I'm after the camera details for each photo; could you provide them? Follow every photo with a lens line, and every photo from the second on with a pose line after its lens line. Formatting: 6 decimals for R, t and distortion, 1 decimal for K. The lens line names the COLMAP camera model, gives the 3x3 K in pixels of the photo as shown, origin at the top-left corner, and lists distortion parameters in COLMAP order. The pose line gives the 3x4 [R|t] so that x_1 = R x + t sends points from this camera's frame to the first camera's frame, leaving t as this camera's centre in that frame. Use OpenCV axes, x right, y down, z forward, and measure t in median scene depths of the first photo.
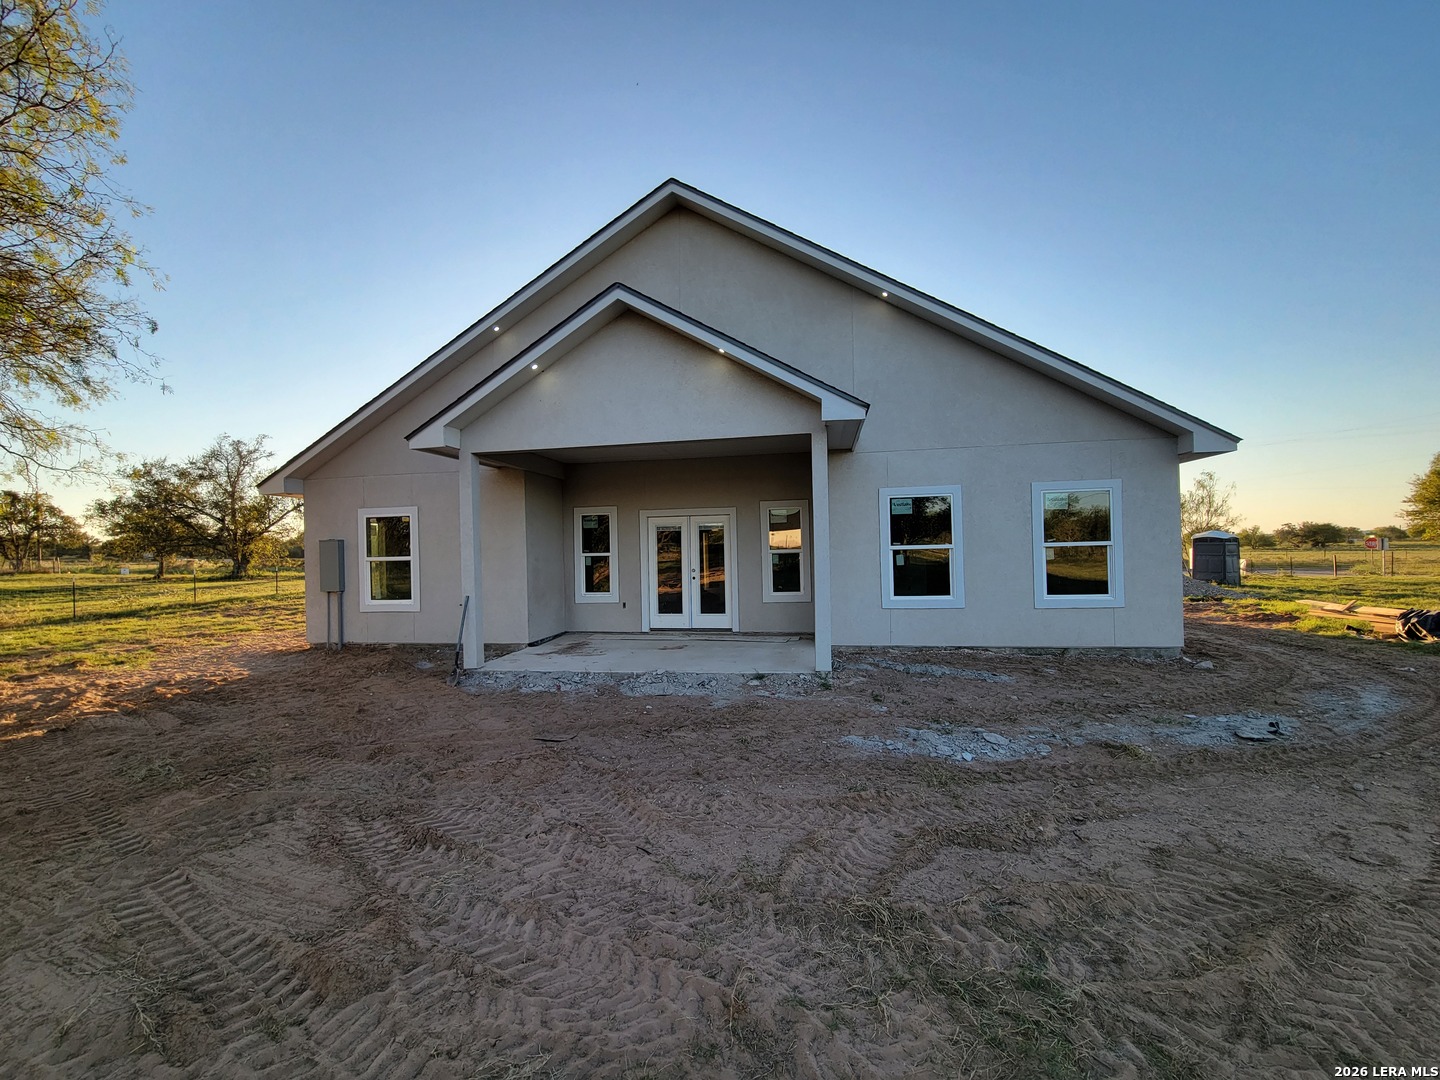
lens RADIAL K [[588.3, 0, 714.5], [0, 588.3, 549.3], [0, 0, 1]] dist [0.000638, -0.001861]
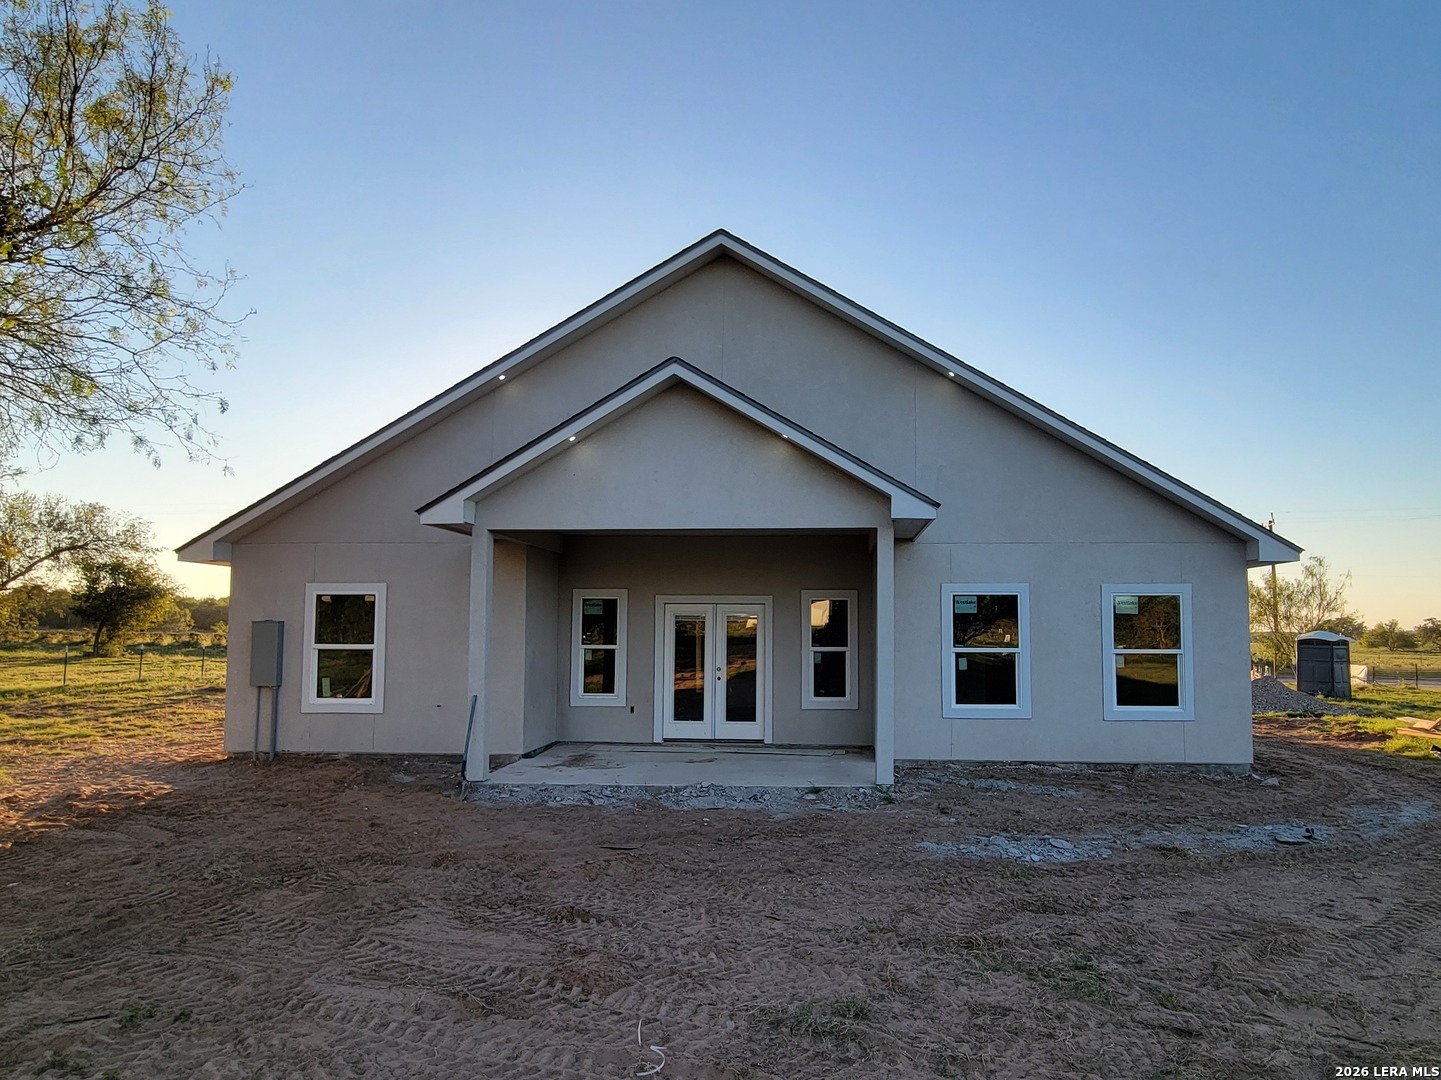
lens RADIAL K [[863.5, 0, 769.6], [0, 863.5, 586.9], [0, 0, 1]] dist [-0.001391, -0.000143]
pose [[0.993049, 0.032741, 0.113057, -0.135032], [-0.026813, 0.998204, -0.053565, -0.021413], [-0.114607, 0.050161, 0.992144, -0.291027]]
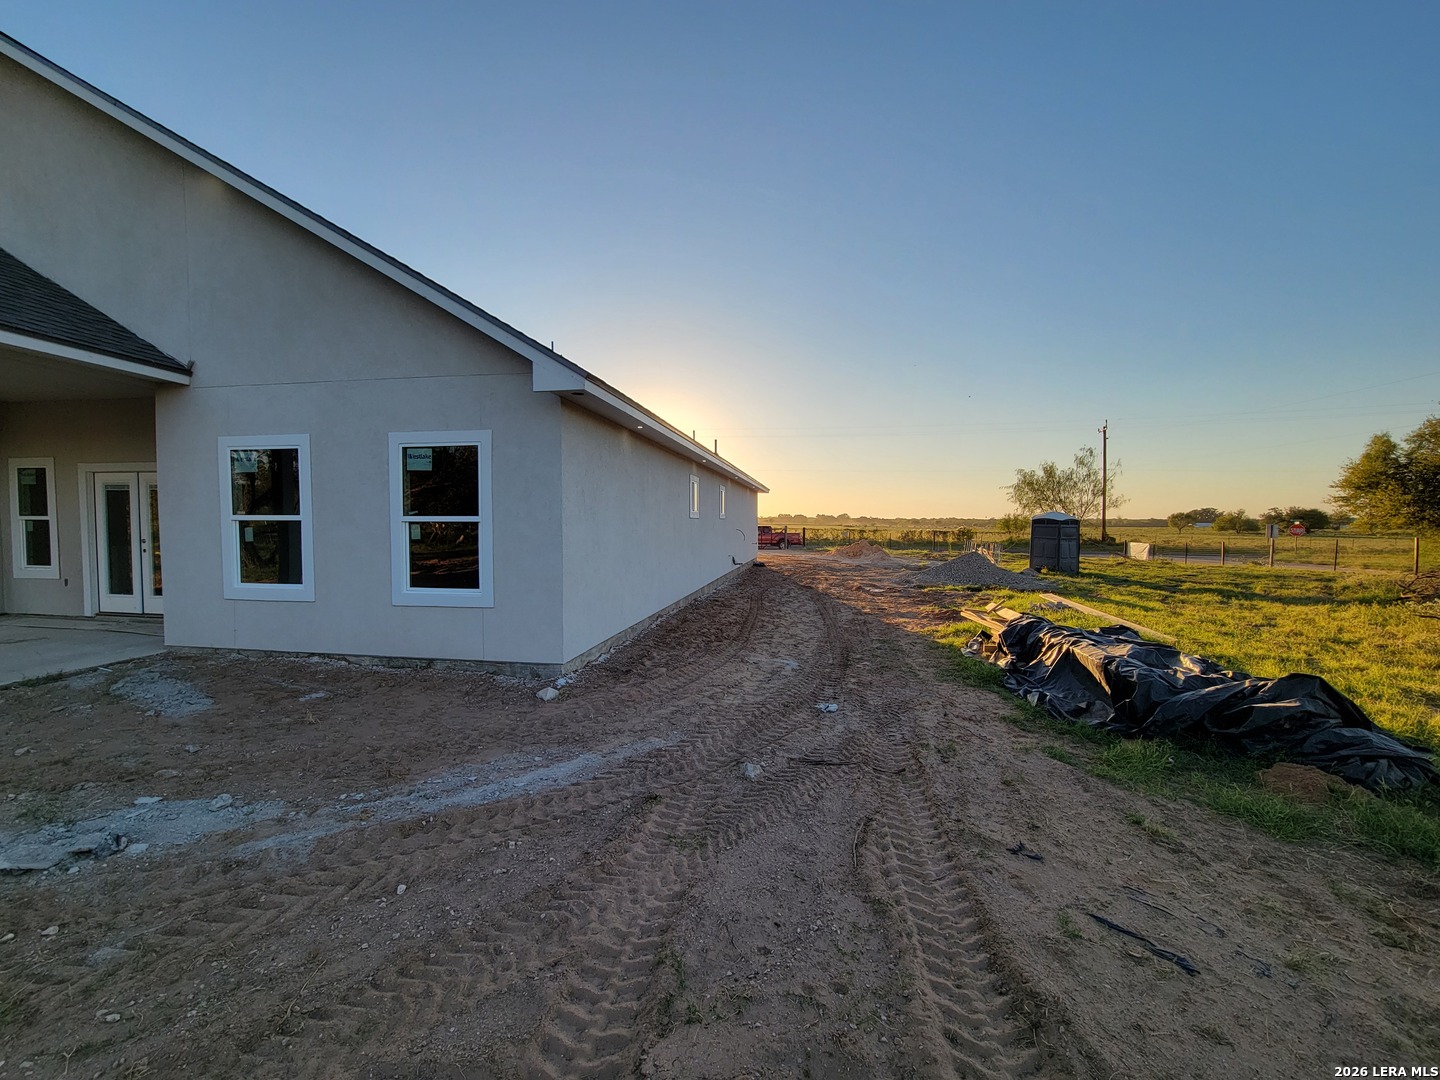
lens RADIAL K [[588.3, 0, 727.3], [0, 588.3, 540.8], [0, 0, 1]] dist [0.000638, -0.001861]
pose [[0.999651, 0.026045, 0.004436, 0.947962], [-0.026191, 0.998983, 0.036707, -0.017432], [-0.003476, -0.036810, 0.999316, 0.263541]]
